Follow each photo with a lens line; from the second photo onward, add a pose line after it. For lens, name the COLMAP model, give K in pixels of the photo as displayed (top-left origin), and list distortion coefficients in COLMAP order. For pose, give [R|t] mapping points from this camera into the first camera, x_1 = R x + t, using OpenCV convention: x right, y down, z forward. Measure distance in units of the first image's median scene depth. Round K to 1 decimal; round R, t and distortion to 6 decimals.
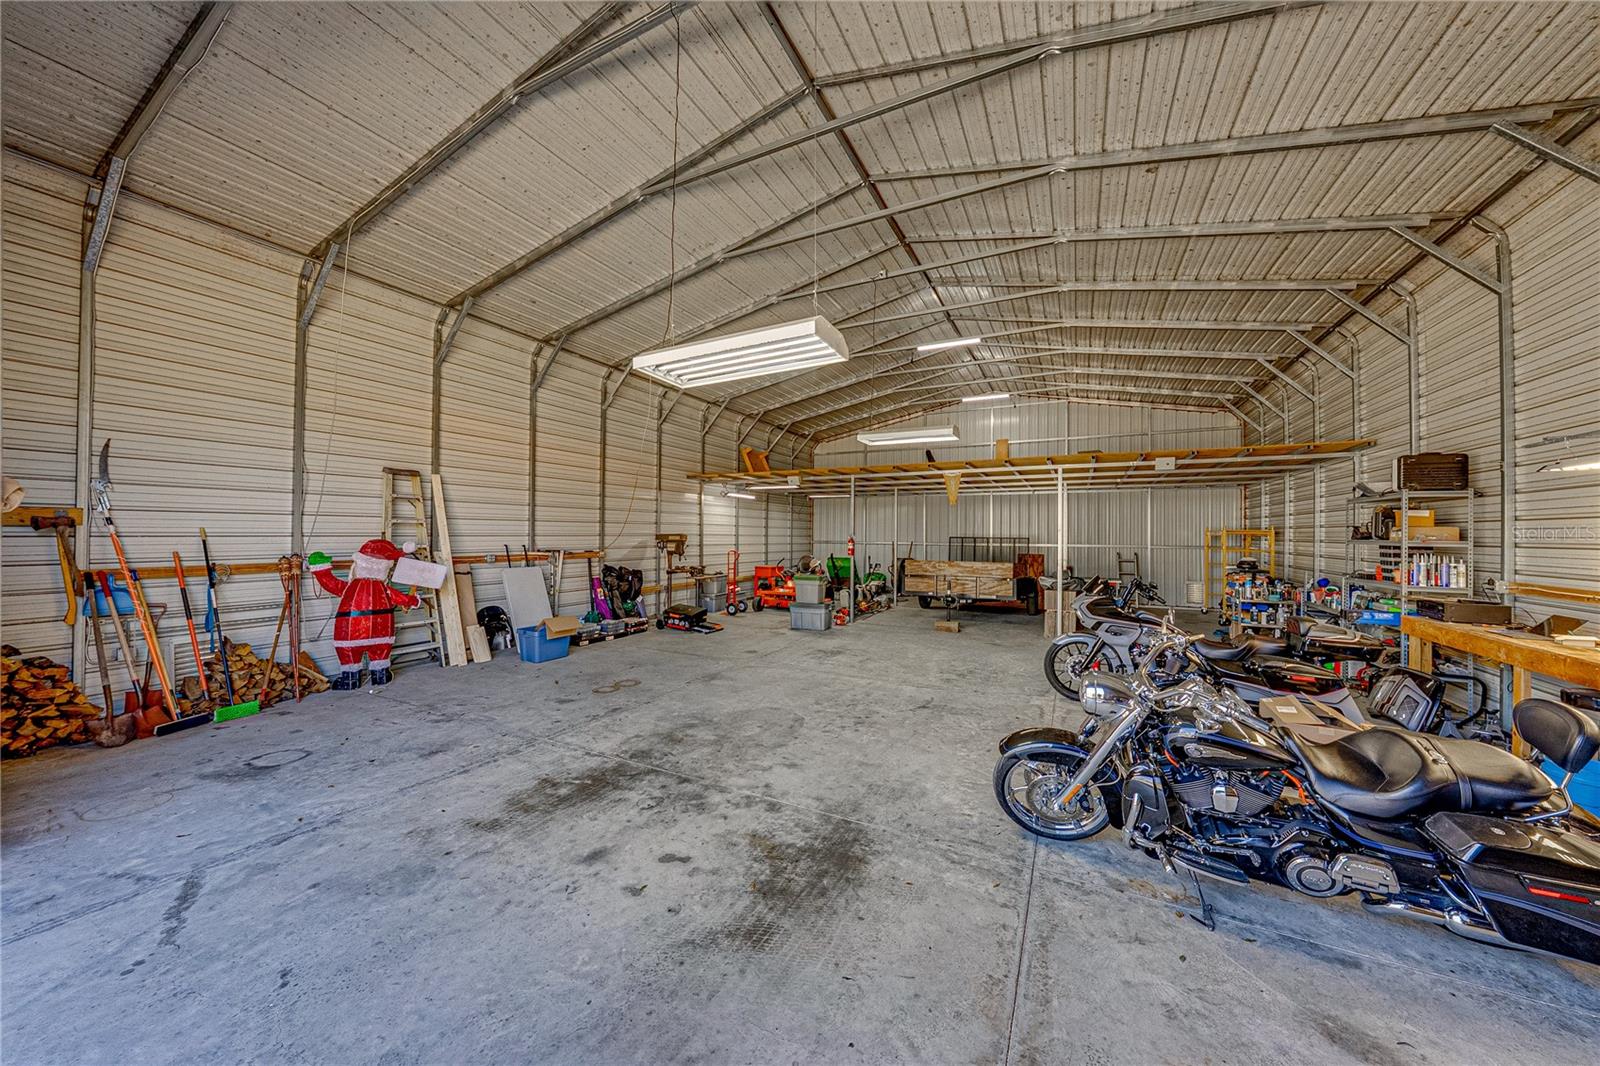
lens RADIAL K [[551.7, 0, 804.7], [0, 551.7, 530.8], [0, 0, 1]] dist [-0.001630, 0.000216]
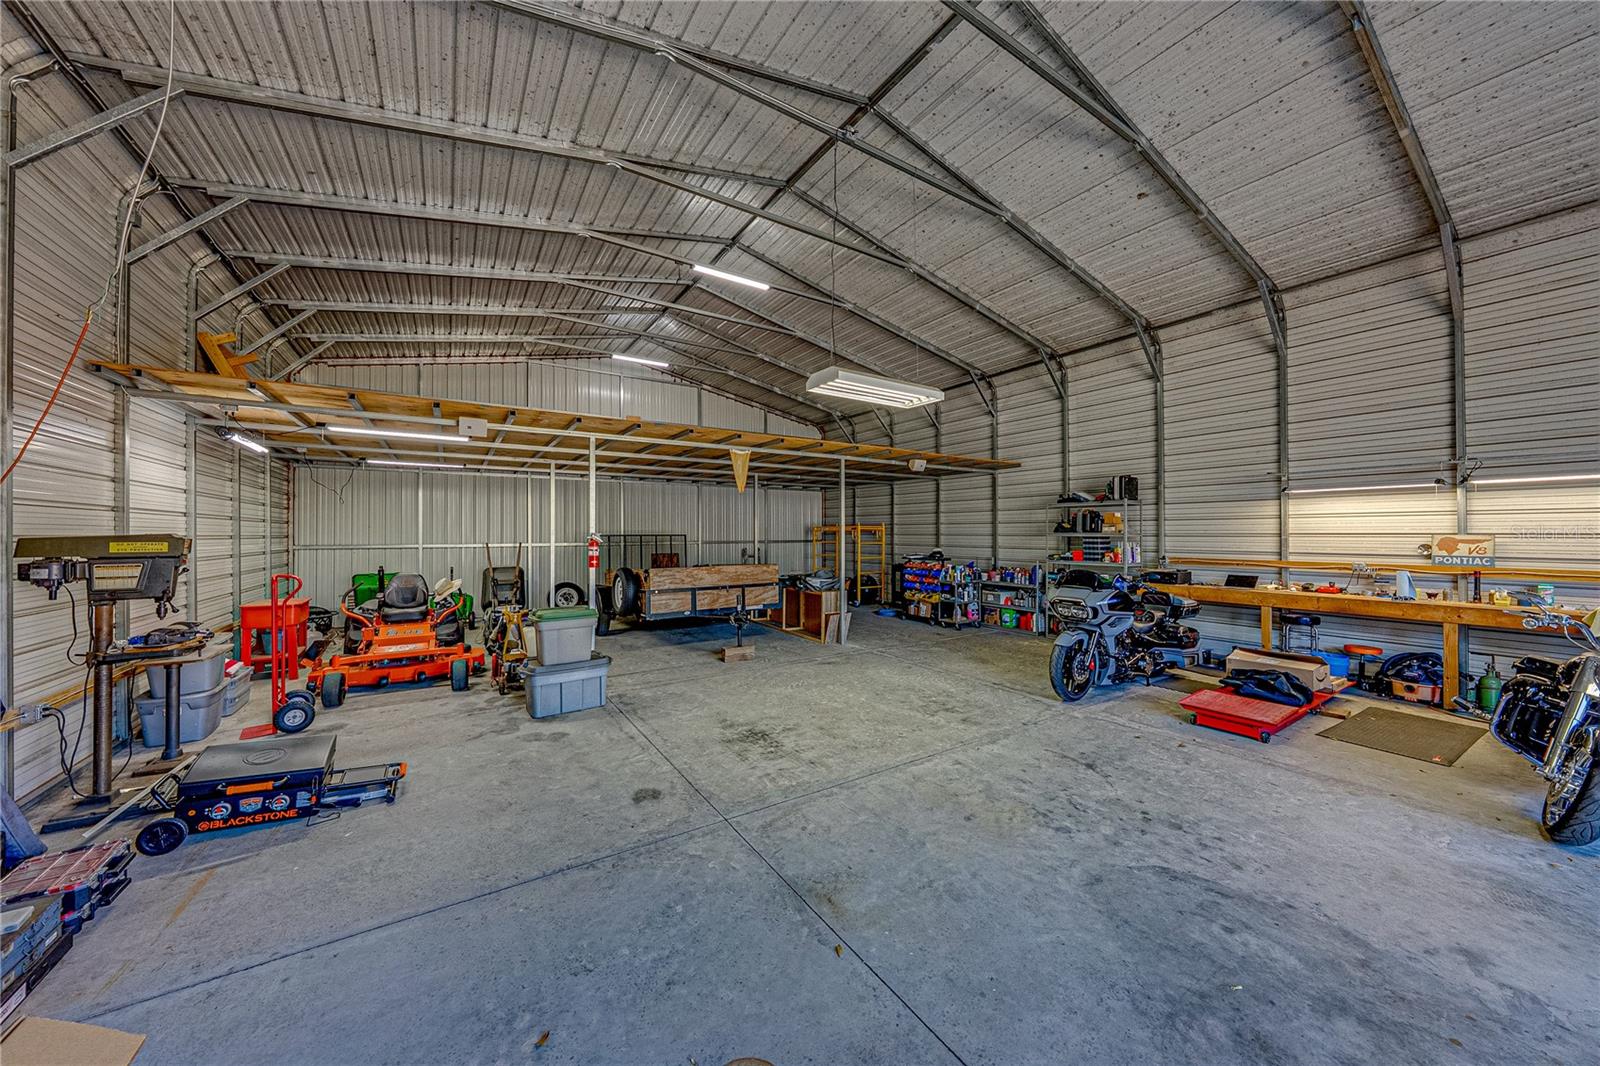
lens RADIAL K [[551.7, 0, 805.4], [0, 551.7, 528.2], [0, 0, 1]] dist [-0.001630, 0.000216]
pose [[0.500226, -0.003005, 0.865890, -0.602391], [-0.000159, 0.999994, 0.003563, 0.000756], [-0.865895, -0.001920, 0.500222, 0.952065]]
